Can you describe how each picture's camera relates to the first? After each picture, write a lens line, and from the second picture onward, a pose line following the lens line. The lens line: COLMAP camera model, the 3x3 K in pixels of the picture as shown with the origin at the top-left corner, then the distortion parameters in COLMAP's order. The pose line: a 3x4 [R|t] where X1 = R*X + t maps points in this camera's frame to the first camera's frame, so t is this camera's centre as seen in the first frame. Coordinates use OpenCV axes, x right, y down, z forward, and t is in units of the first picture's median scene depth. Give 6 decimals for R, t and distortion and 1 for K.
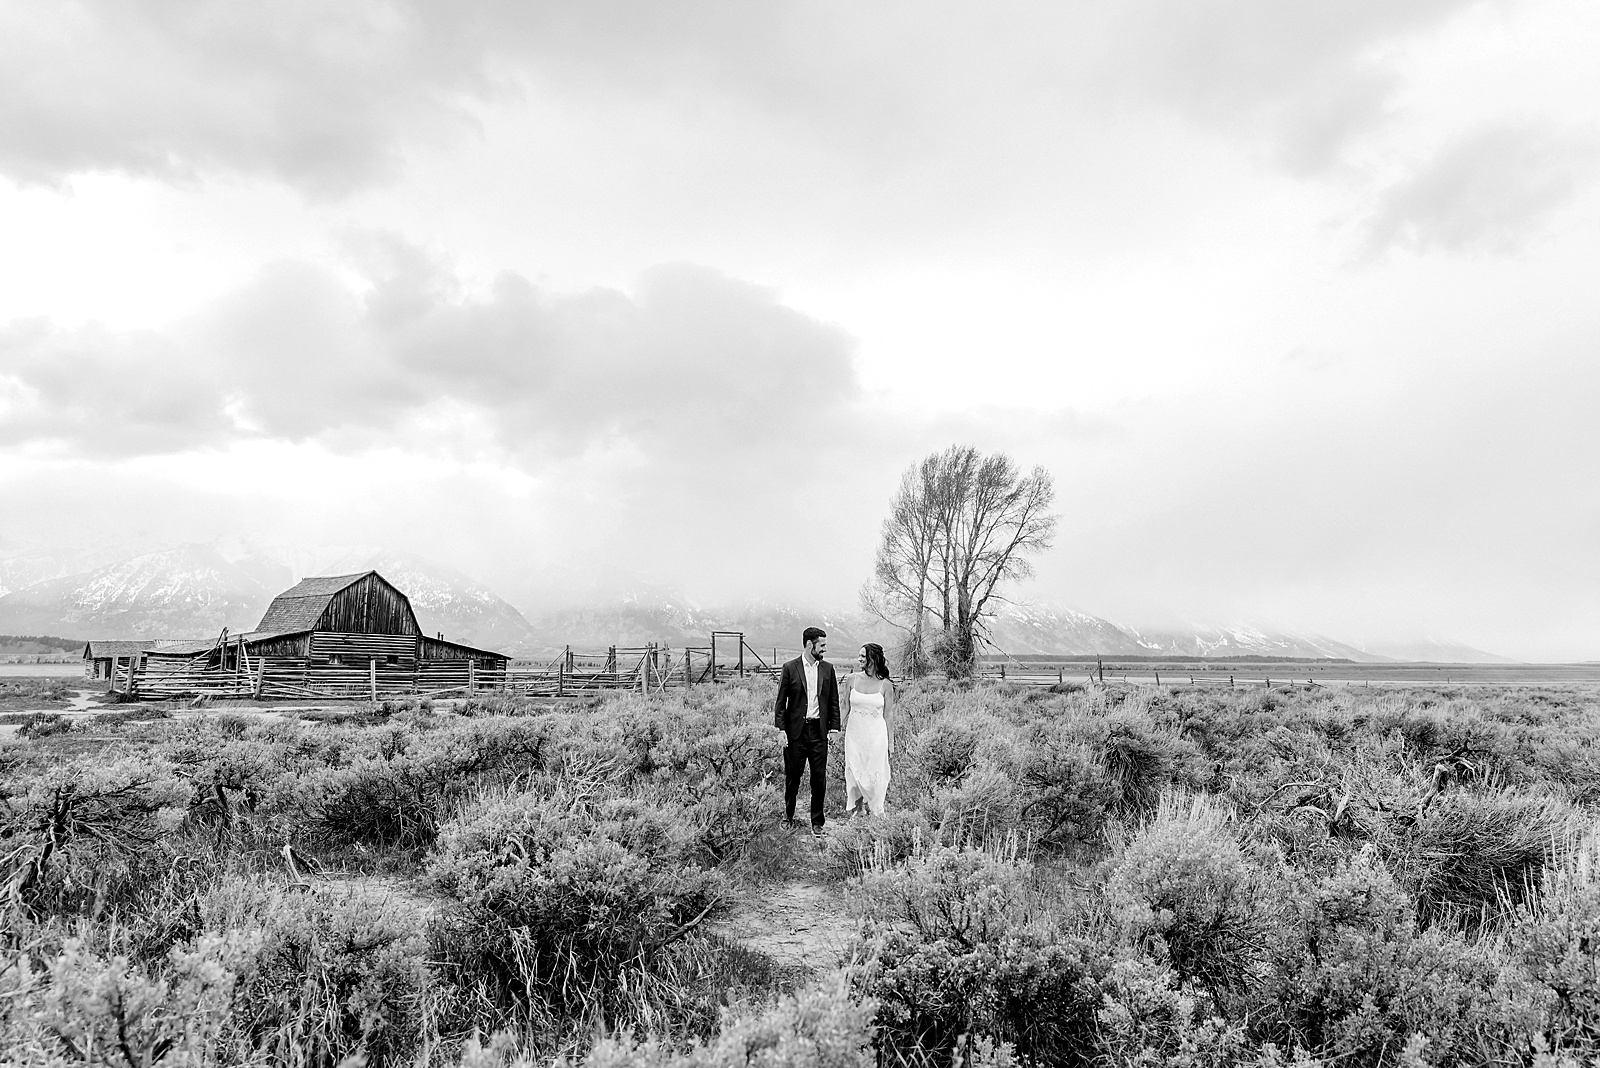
lens RADIAL K [[1089.0, 0, 802.1], [0, 1089.0, 532.9], [0, 0, 1]] dist [0.012407, 0.003375]
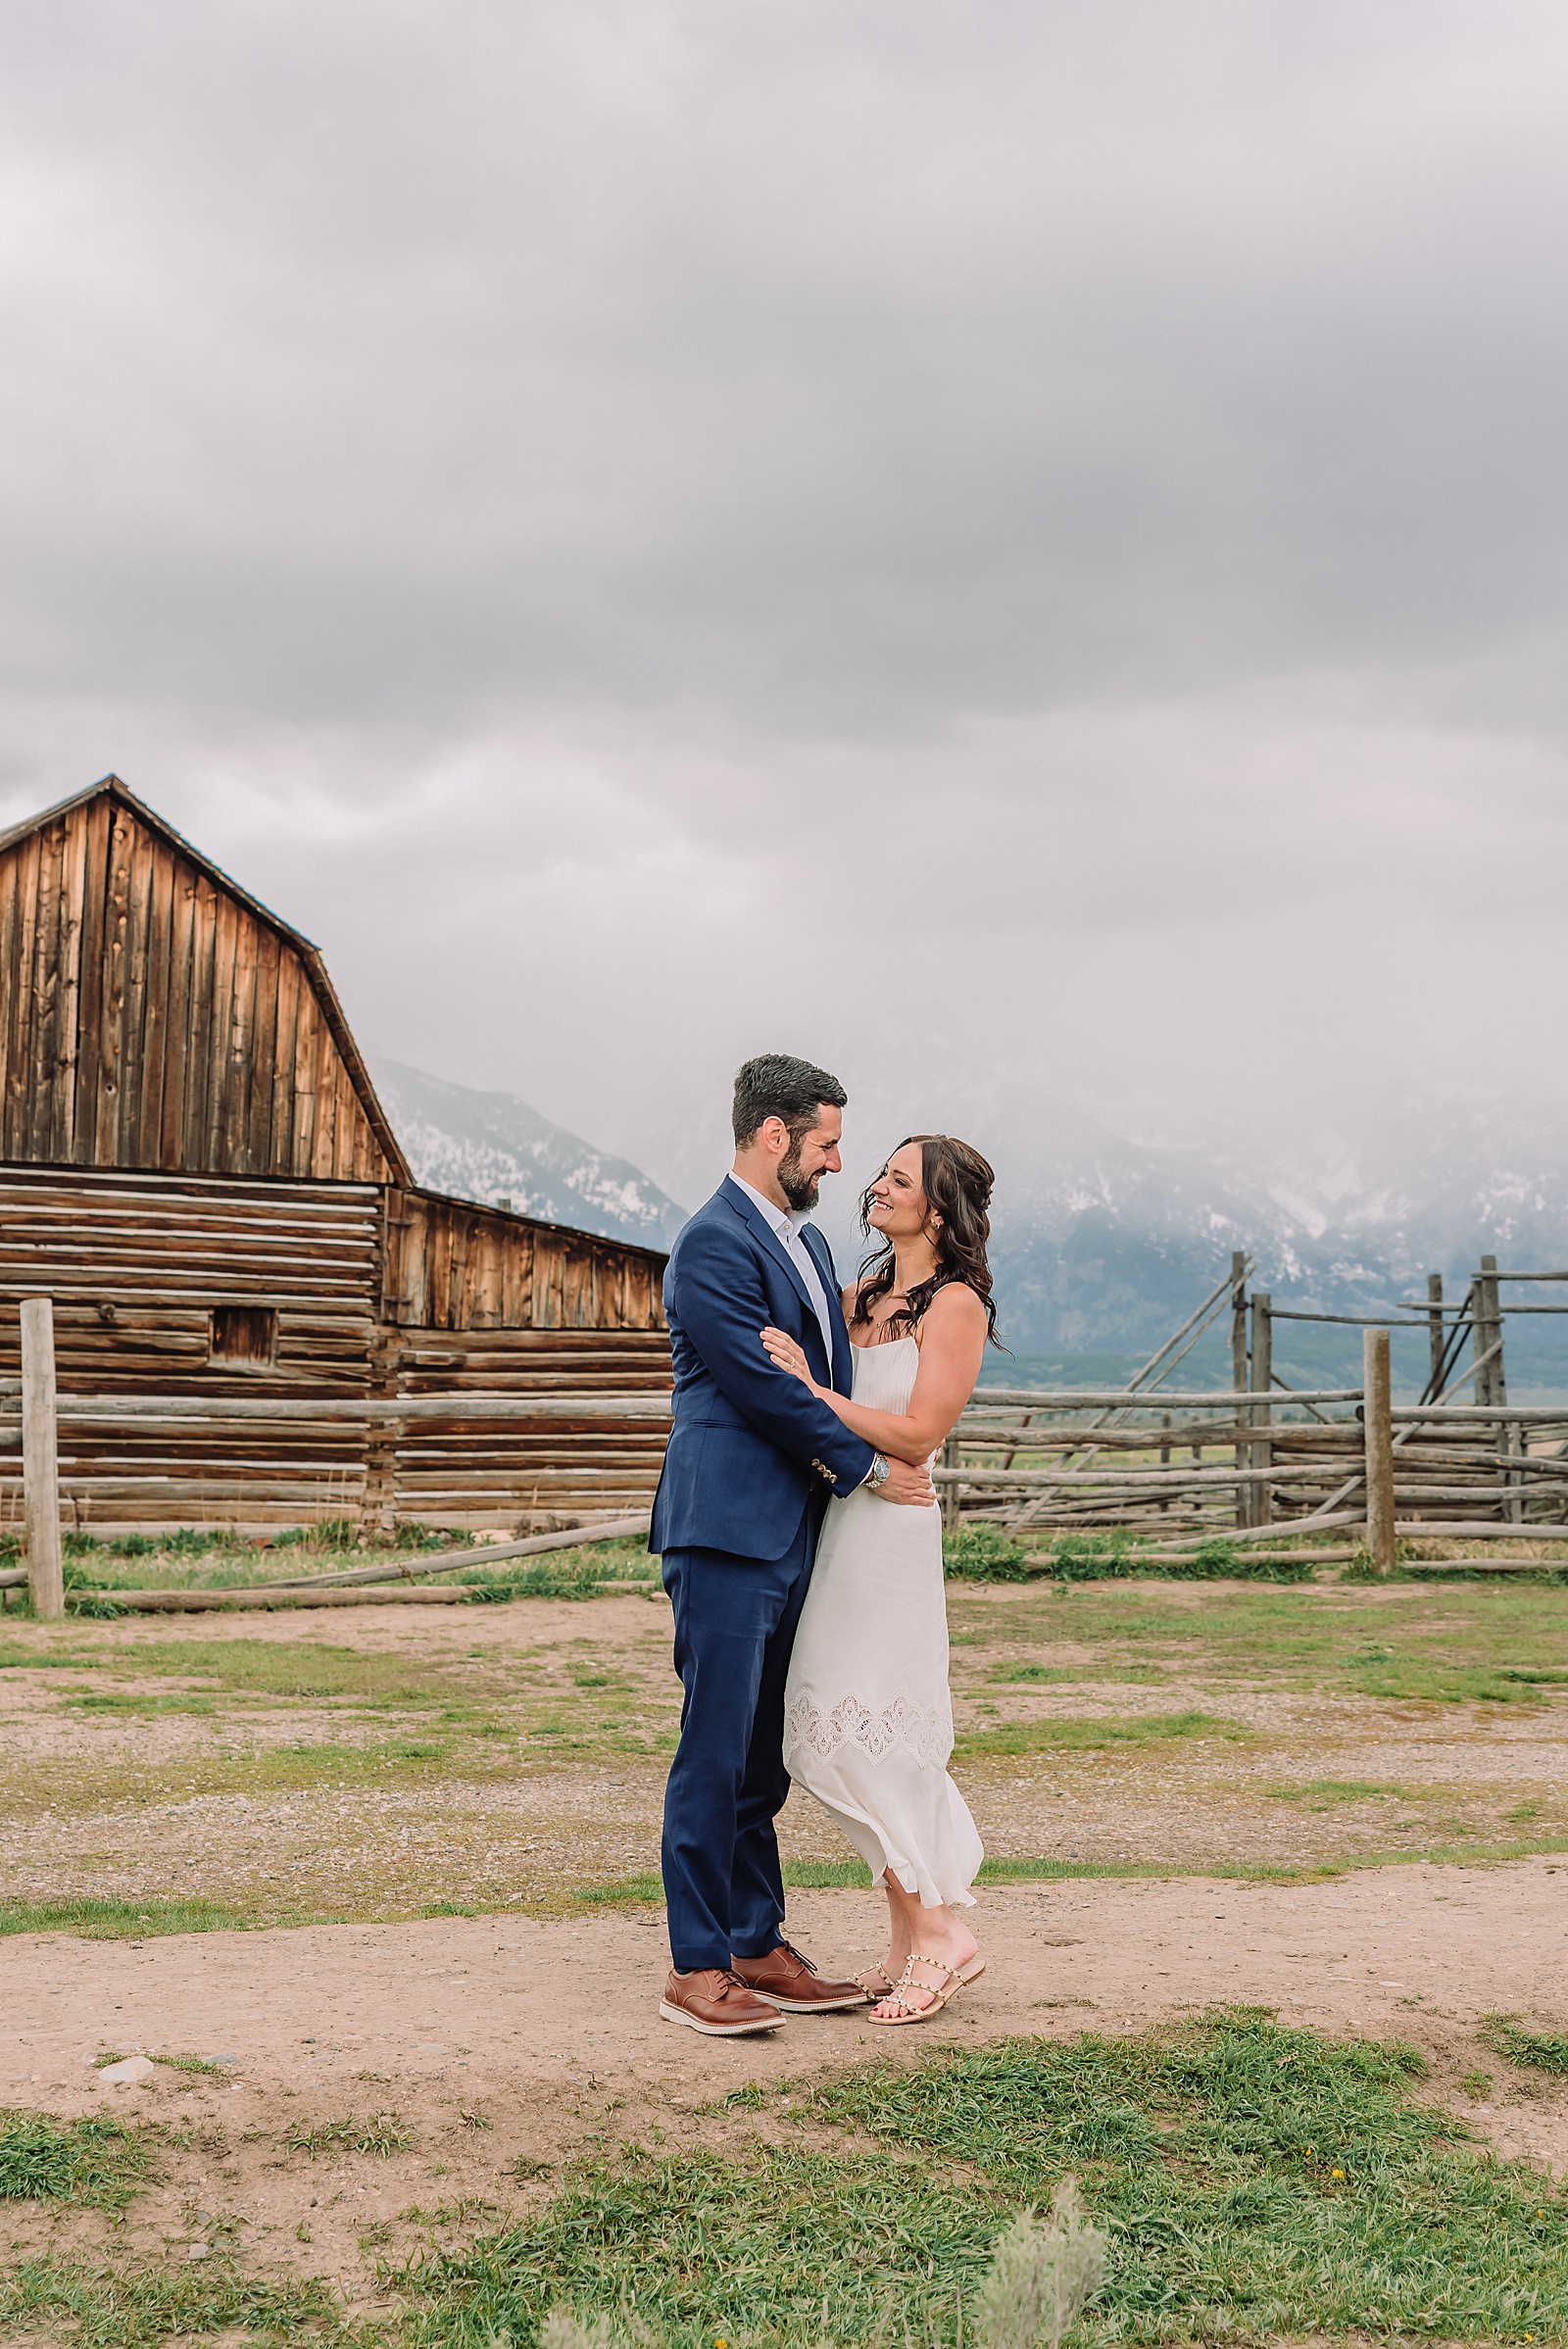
lens RADIAL K [[3644.2, 0, 772.0], [0, 3644.2, 1165.2], [0, 0, 1]] dist [0.020062, 0.000000]
pose [[0.970447, -0.018710, -0.240589, -0.165318], [0.031199, 0.998350, 0.048207, 0.066606], [0.239290, -0.054288, 0.969429, 0.485748]]
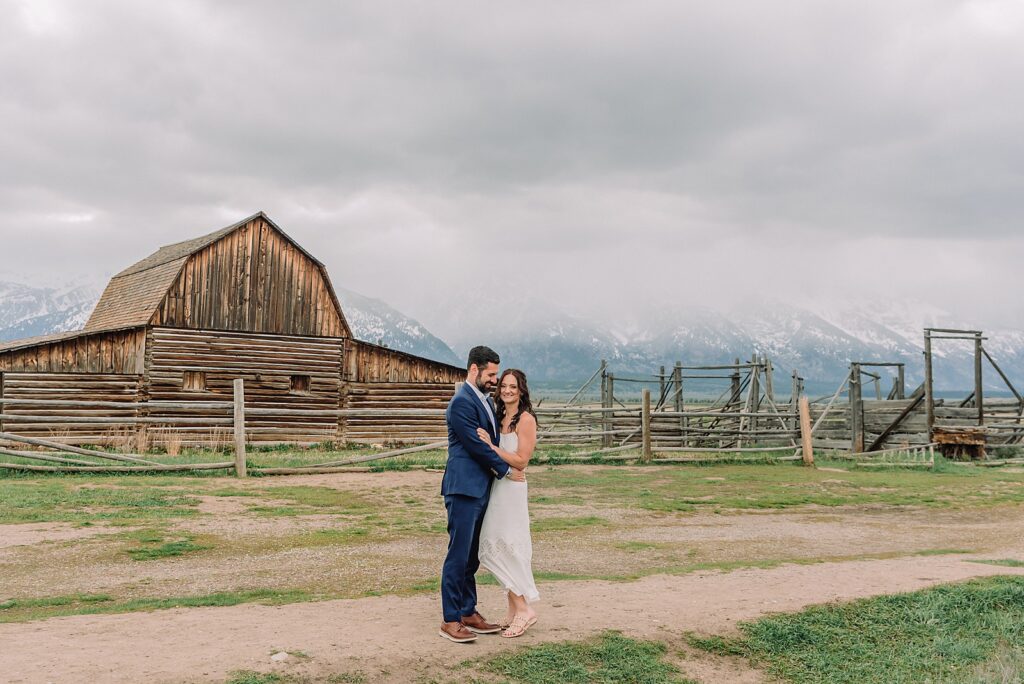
lens RADIAL K [[1112.9, 0, 513.4], [0, 1112.9, 338.9], [0, 0, 1]] dist [0.001061, 0.000000]
pose [[0.981074, -0.003781, -0.193598, -0.166454], [0.016586, 0.997776, 0.064560, 0.060723], [0.192924, -0.066549, 0.978954, 0.484106]]
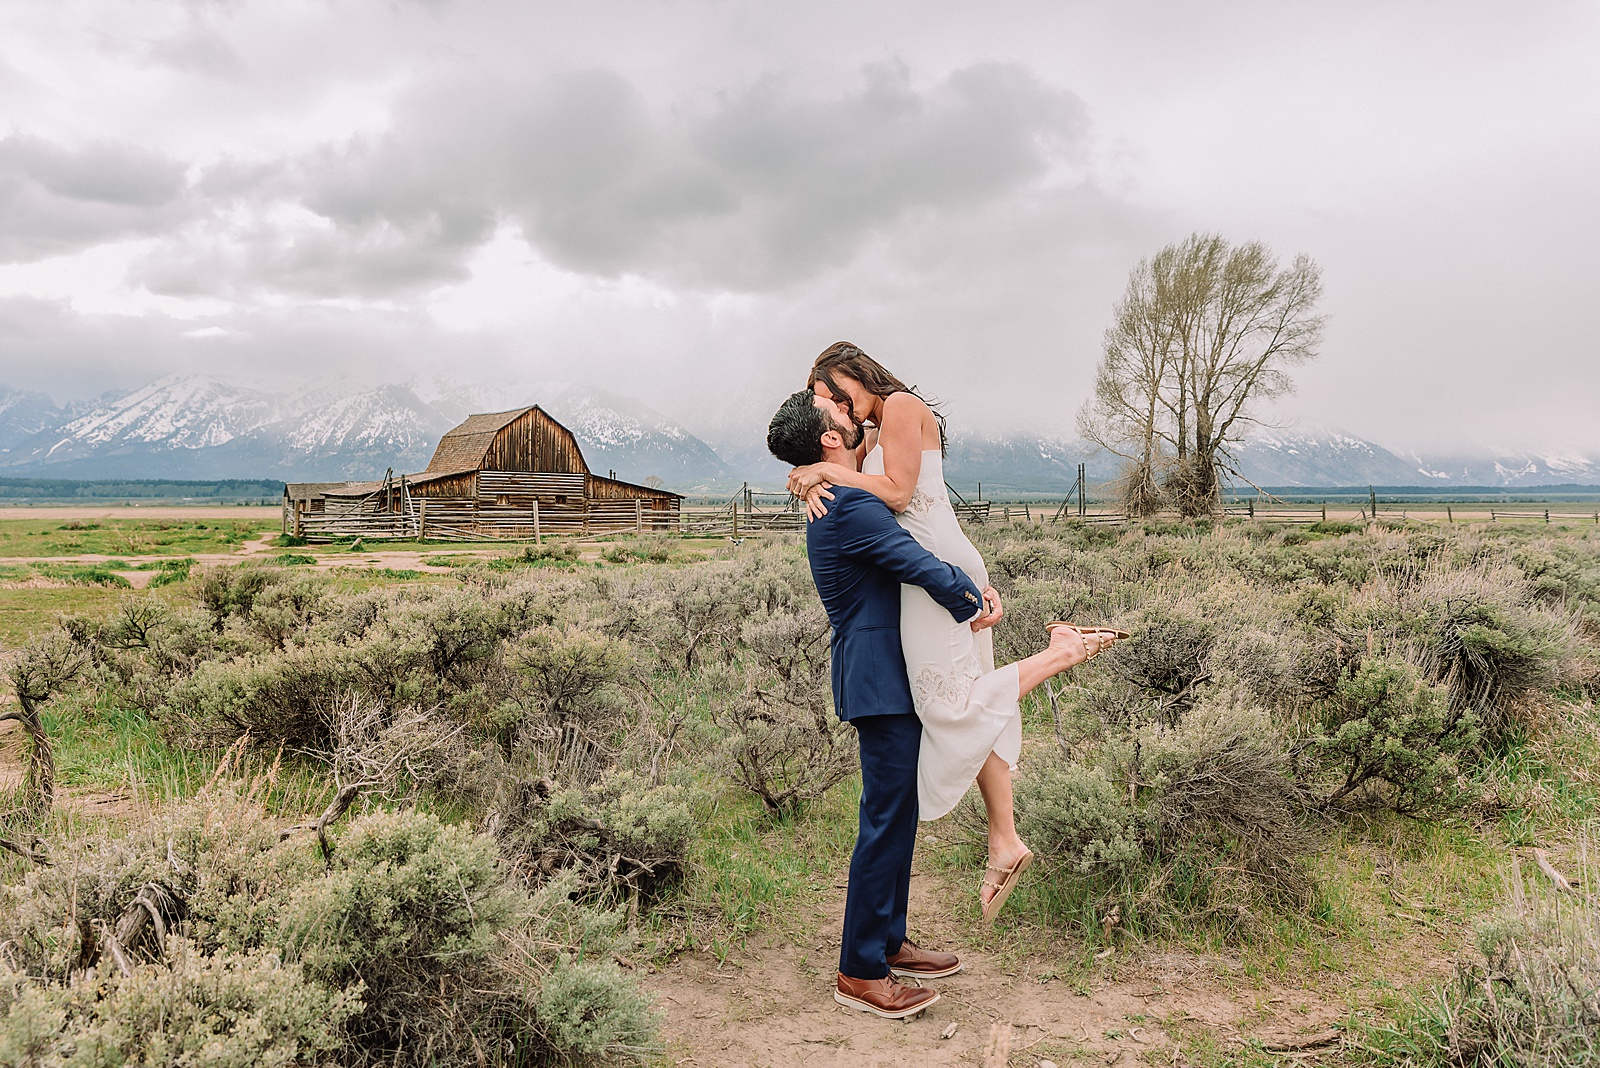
lens RADIAL K [[1189.9, 0, 784.8], [0, 1189.9, 532.0], [0, 0, 1]] dist [-0.008578, -0.002426]
pose [[0.981574, -0.004332, -0.191032, 0.006942], [0.032070, 0.989297, 0.142351, 0.004642], [0.188371, -0.145854, 0.971207, 0.042026]]
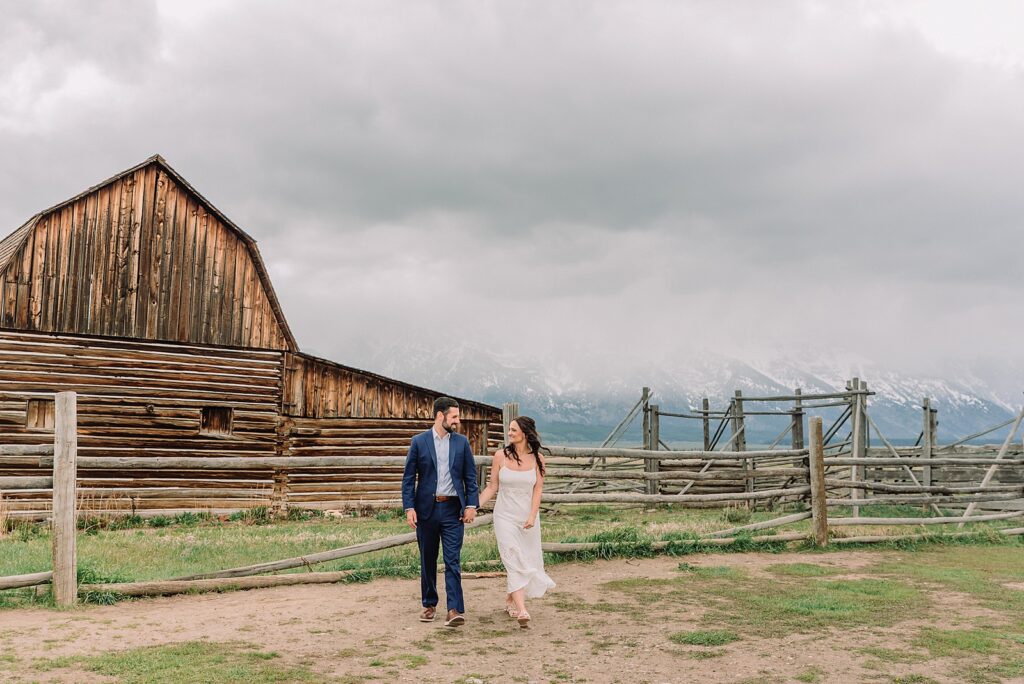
lens RADIAL K [[1111.5, 0, 508.5], [0, 1111.5, 339.9], [0, 0, 1]] dist [0.012213, 0.000000]
pose [[0.990120, -0.014505, -0.139470, -0.229595], [0.017637, 0.999619, 0.021246, 0.083822], [0.139109, -0.023496, 0.989998, 0.651029]]
